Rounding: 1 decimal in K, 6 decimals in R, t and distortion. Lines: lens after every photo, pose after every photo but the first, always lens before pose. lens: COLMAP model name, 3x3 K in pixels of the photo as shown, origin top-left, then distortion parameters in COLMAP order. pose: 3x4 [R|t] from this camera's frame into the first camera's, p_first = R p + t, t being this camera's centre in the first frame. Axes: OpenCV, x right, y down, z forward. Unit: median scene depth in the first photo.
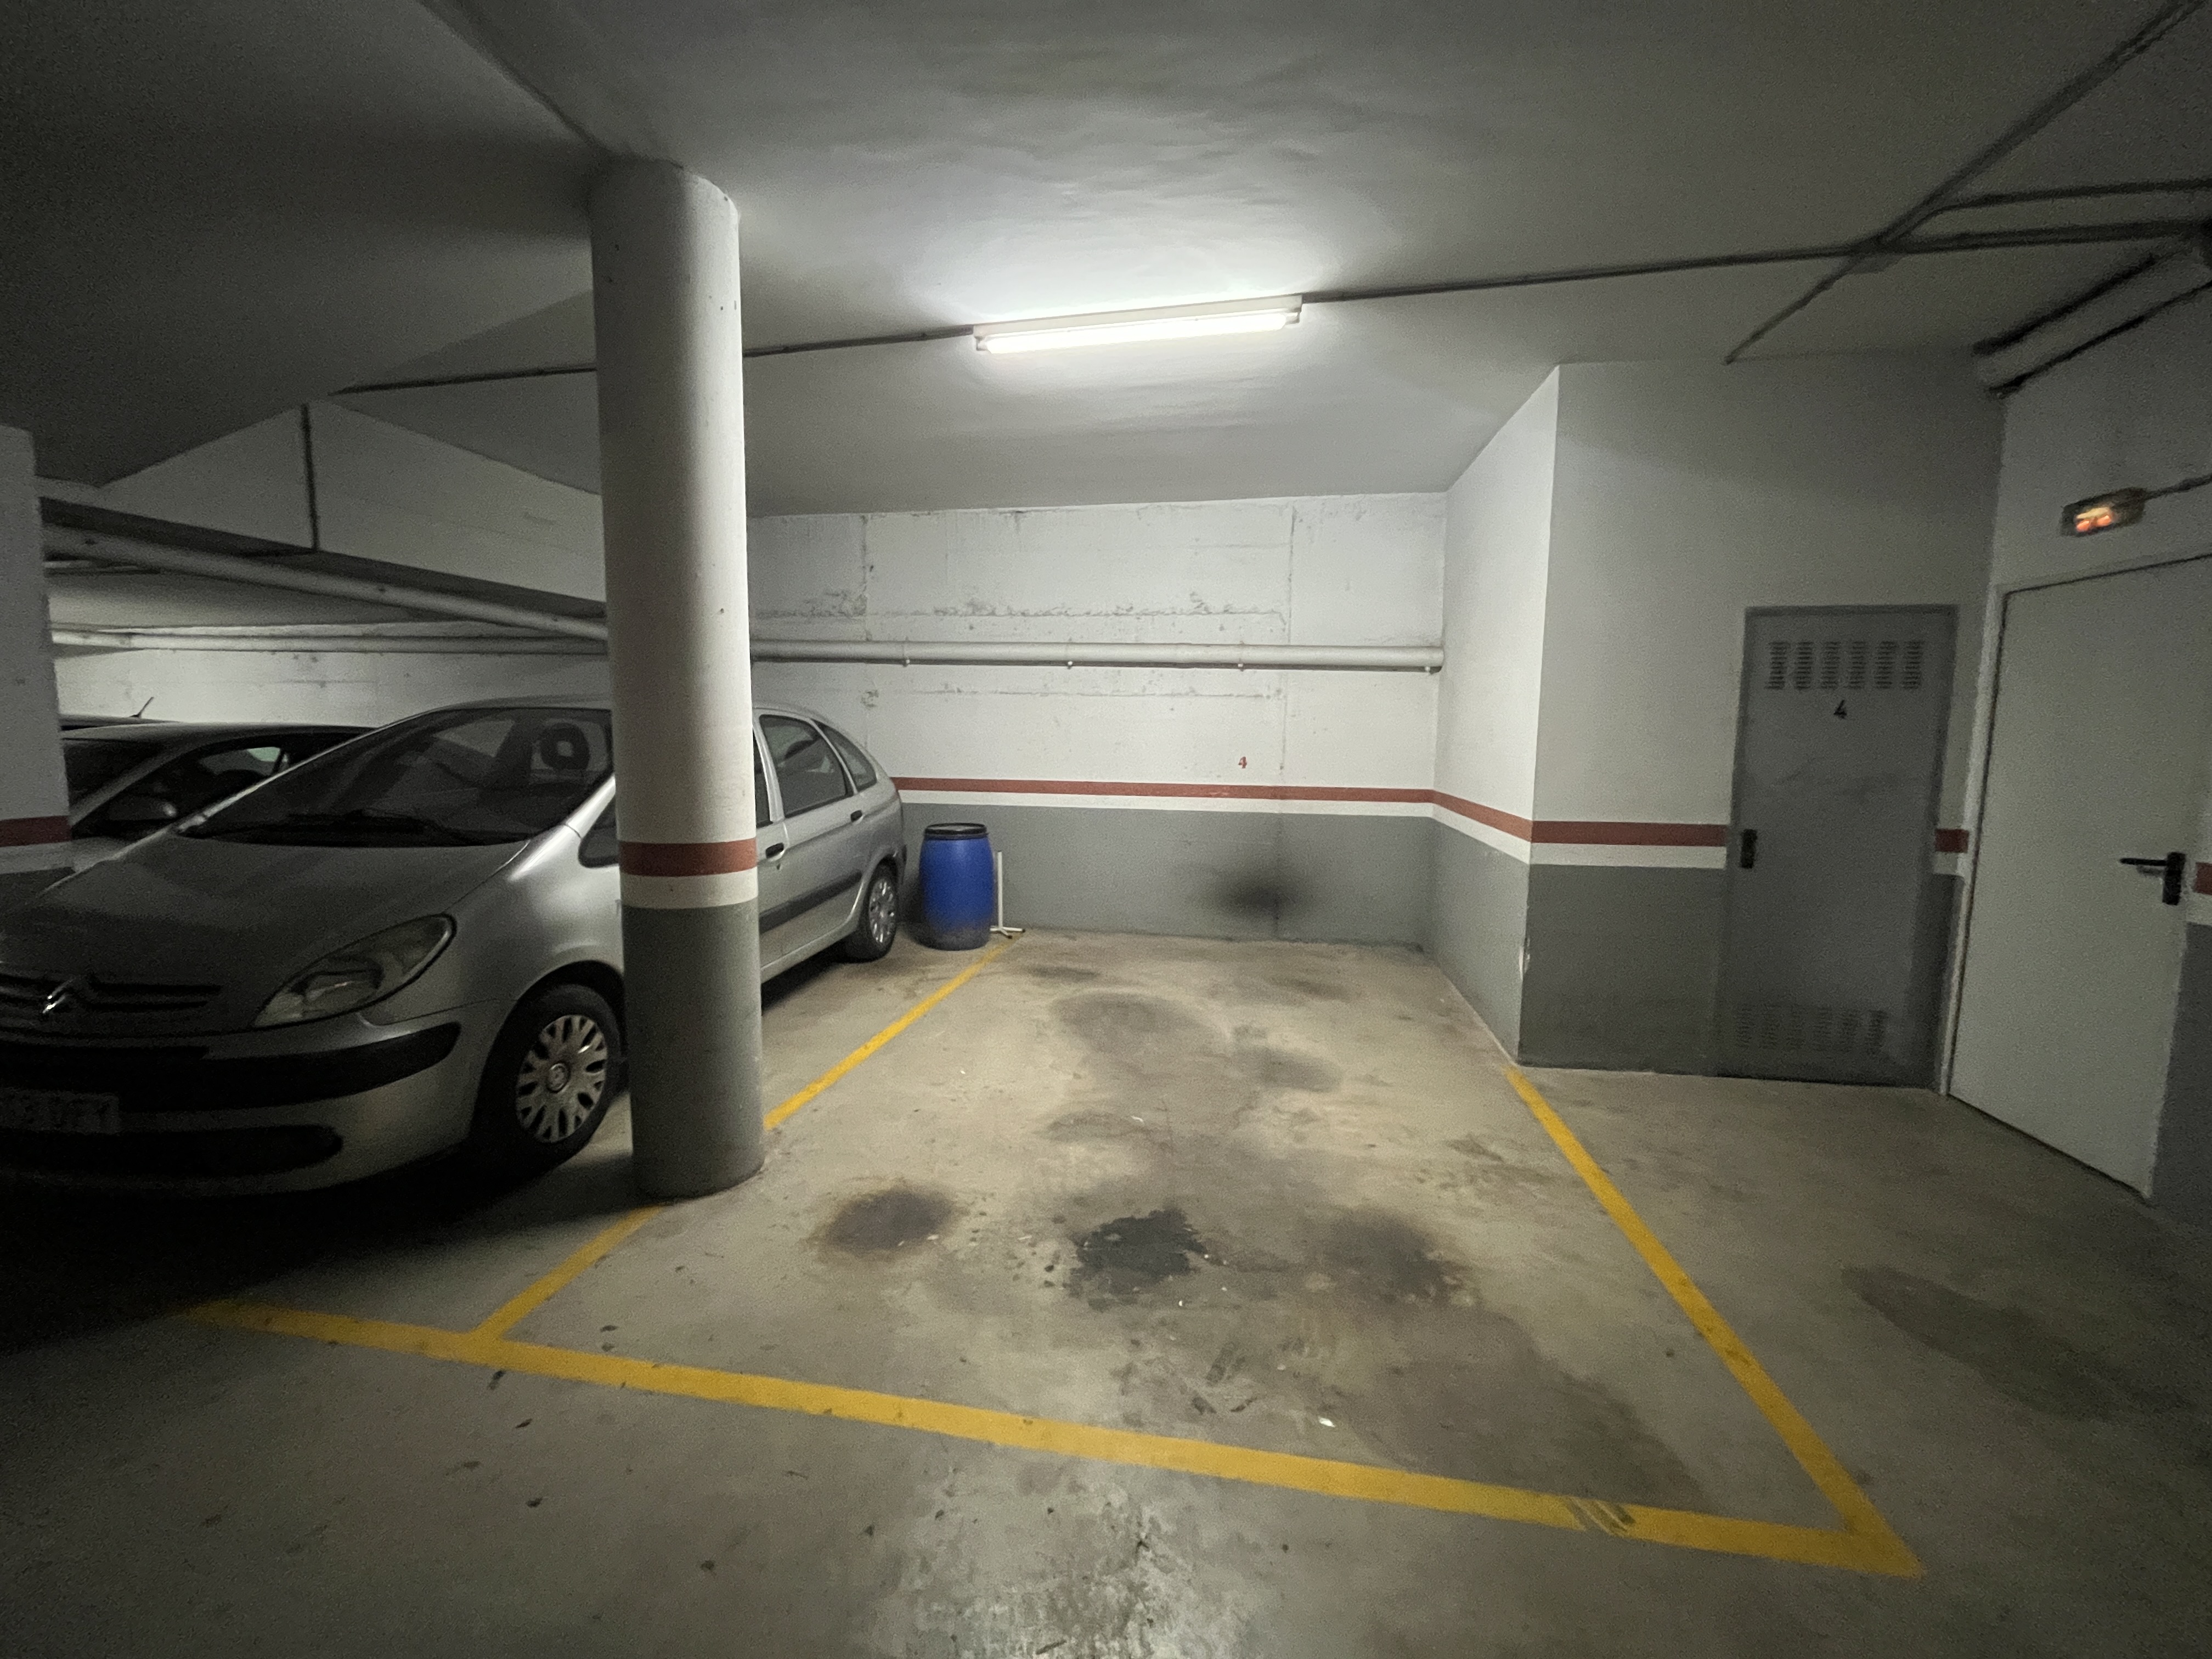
lens RADIAL K [[896.2, 0, 1103.9], [0, 896.2, 828.8], [0, 0, 1]] dist [-0.002282, -0.000091]
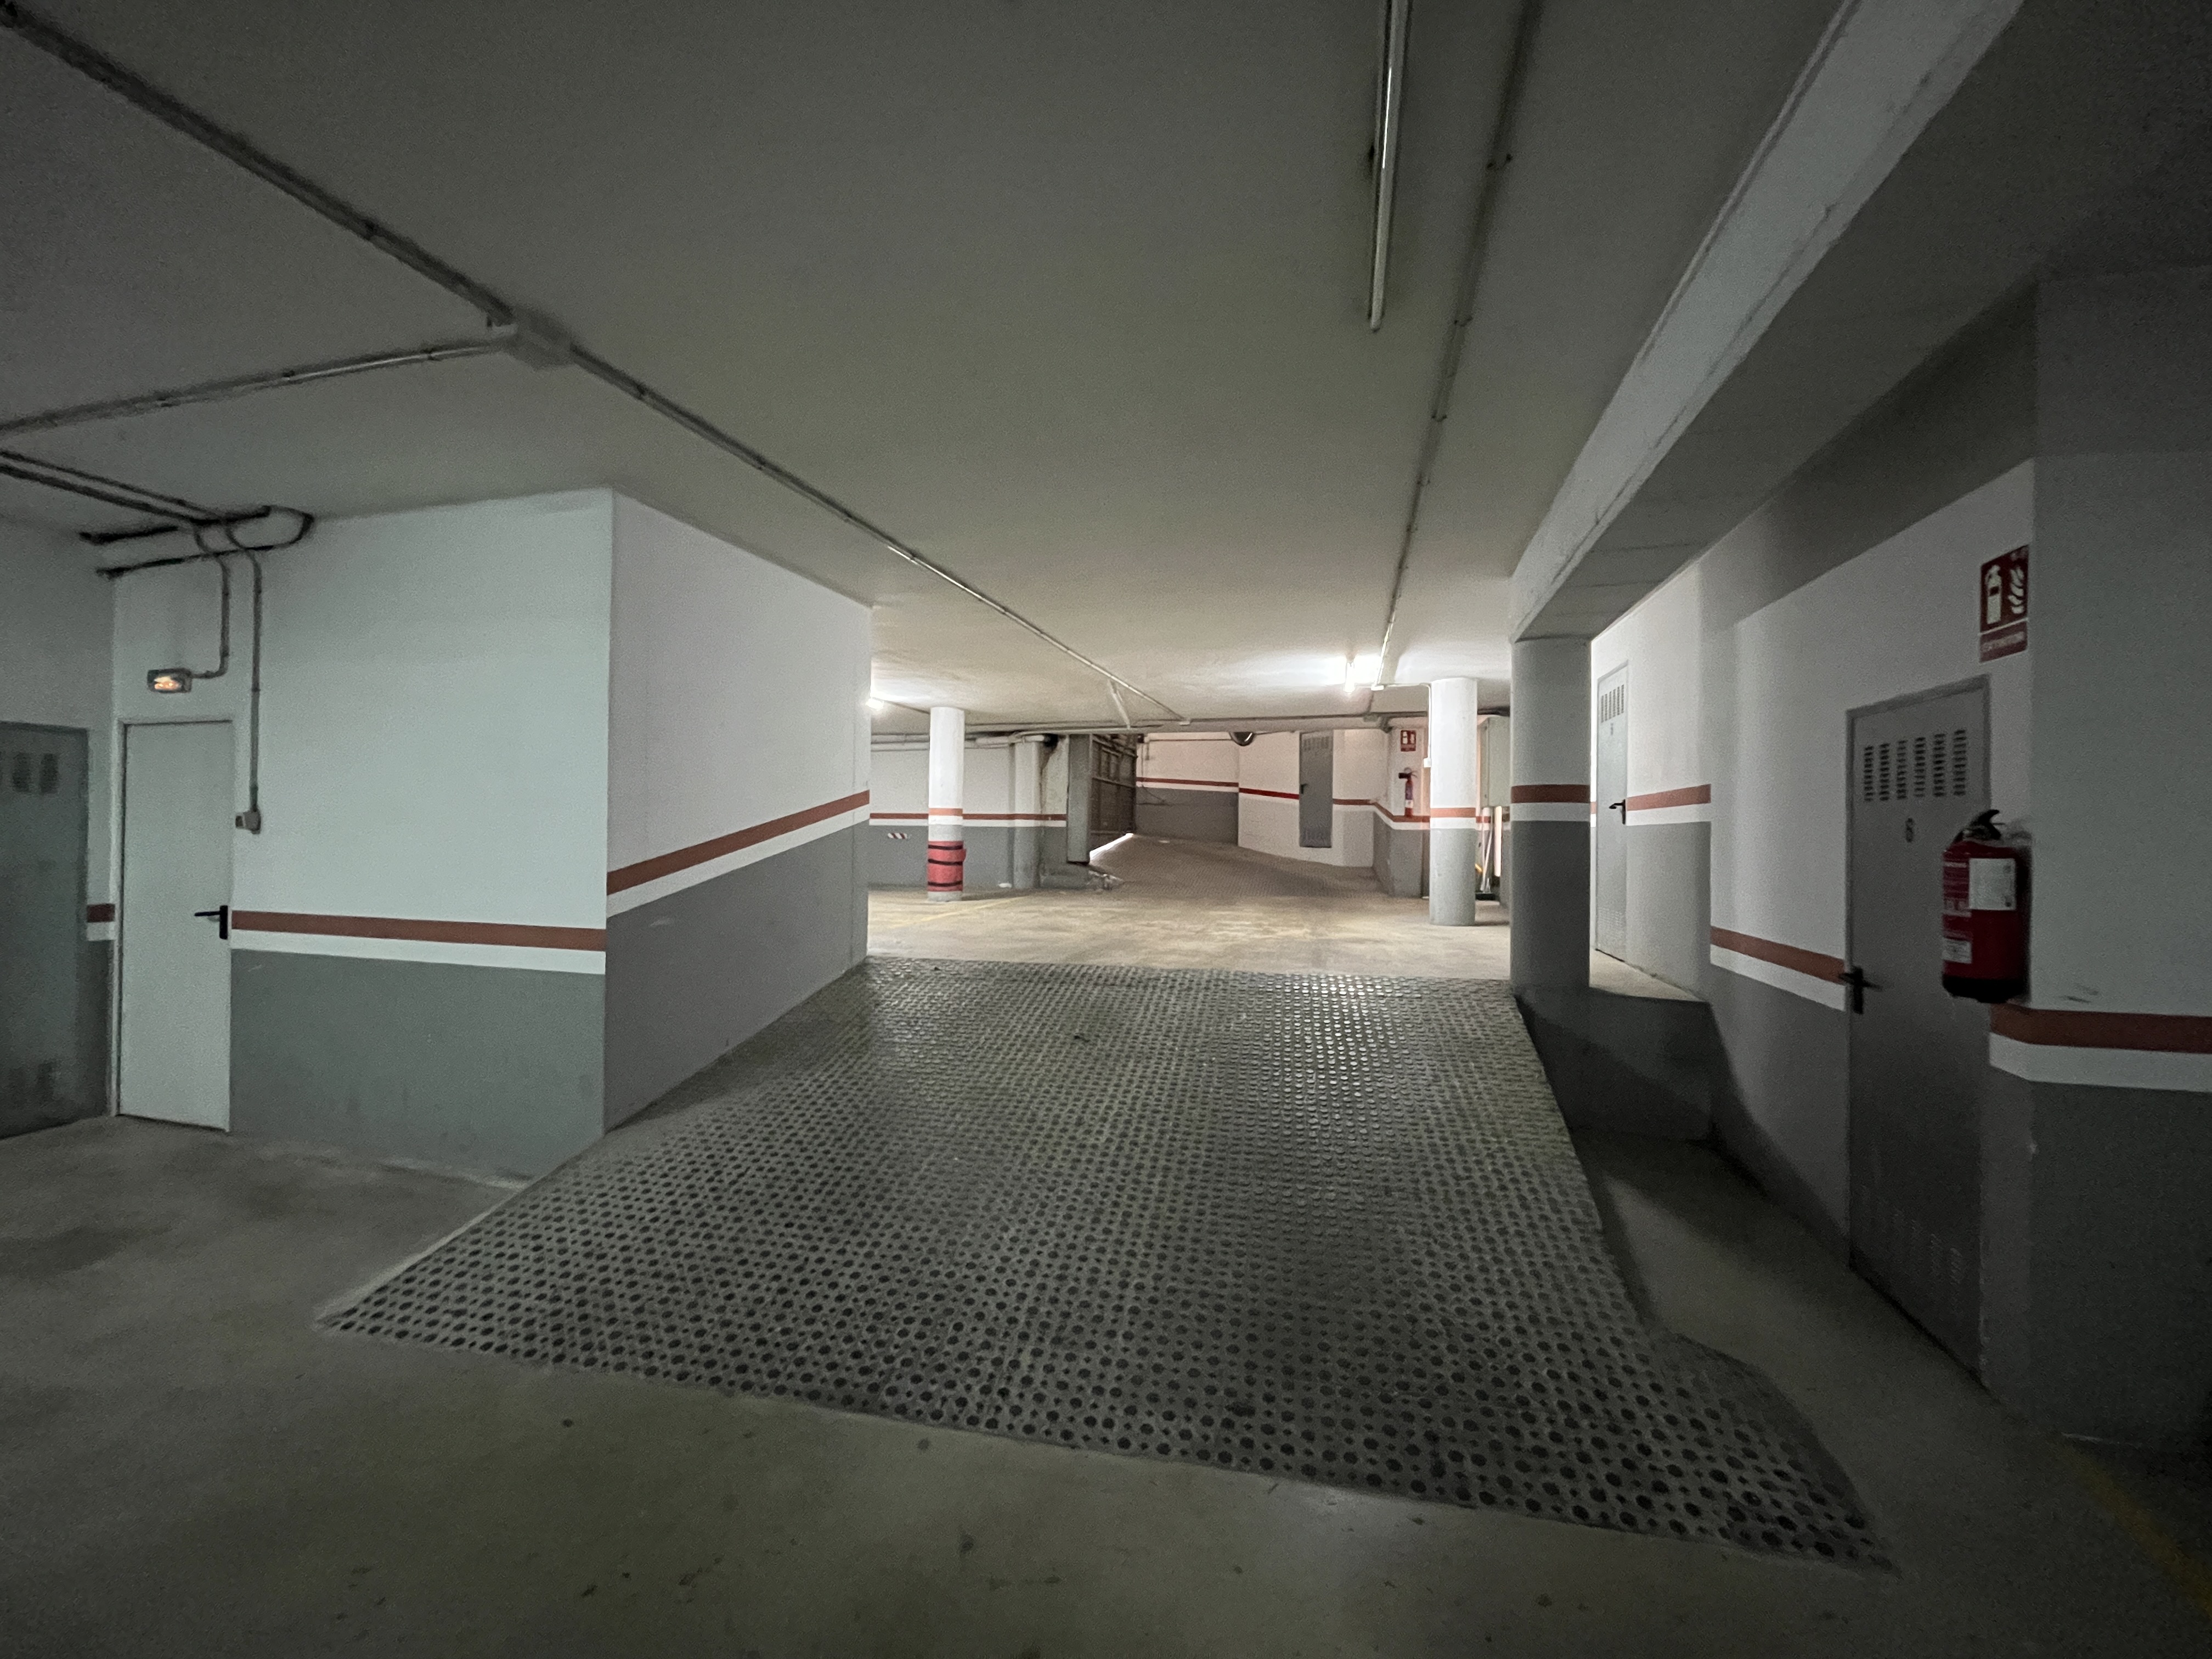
lens RADIAL K [[896.2, 0, 1102.3], [0, 896.2, 828.9], [0, 0, 1]] dist [-0.002282, -0.000091]
pose [[0.120073, -0.005705, 0.992749, -0.158113], [0.095721, 0.995391, -0.005857, 0.043984], [-0.988140, 0.095730, 0.120065, -0.655308]]
